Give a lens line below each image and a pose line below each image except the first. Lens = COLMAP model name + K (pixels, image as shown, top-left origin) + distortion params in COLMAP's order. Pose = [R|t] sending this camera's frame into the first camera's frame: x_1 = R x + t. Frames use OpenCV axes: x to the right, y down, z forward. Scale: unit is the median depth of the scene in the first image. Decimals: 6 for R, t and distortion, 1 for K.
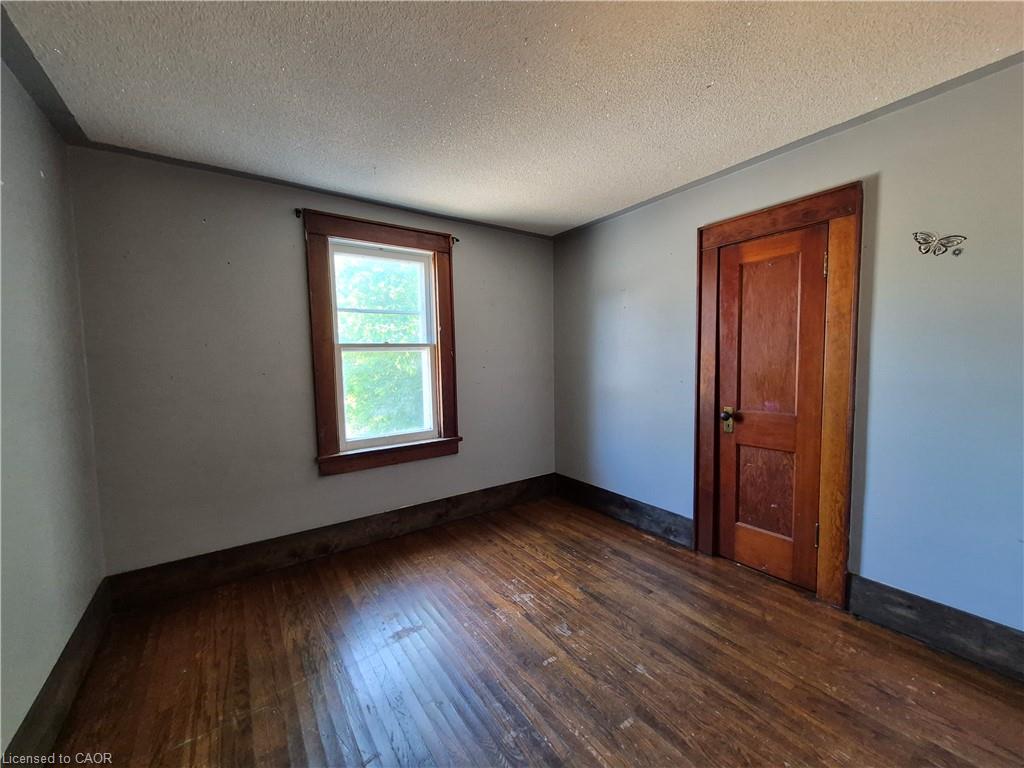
lens RADIAL K [[400.8, 0, 512.0], [0, 400.8, 384.0], [0, 0, 1]] dist [0.002707, -0.000557]
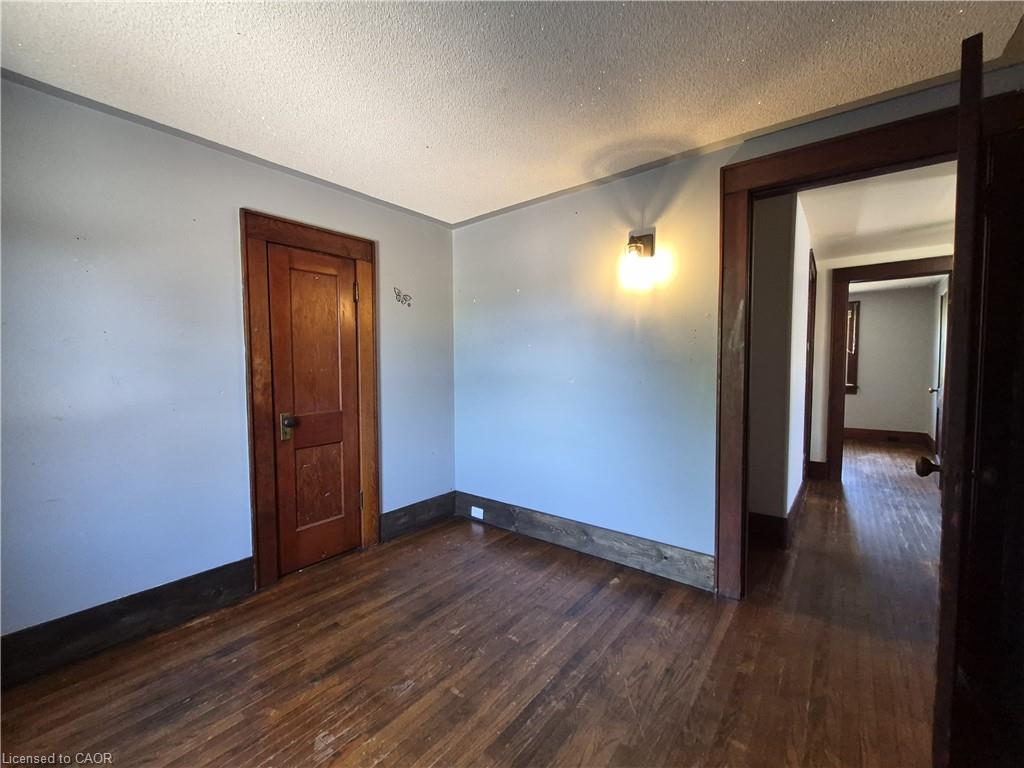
lens RADIAL K [[418.7, 0, 512.0], [0, 418.7, 384.0], [0, 0, 1]] dist [0.001581, -0.000127]
pose [[-0.276256, -0.026087, 0.960730, -0.647055], [0.075683, 0.995937, 0.048805, -0.024018], [-0.958099, 0.086194, -0.273159, 0.852761]]
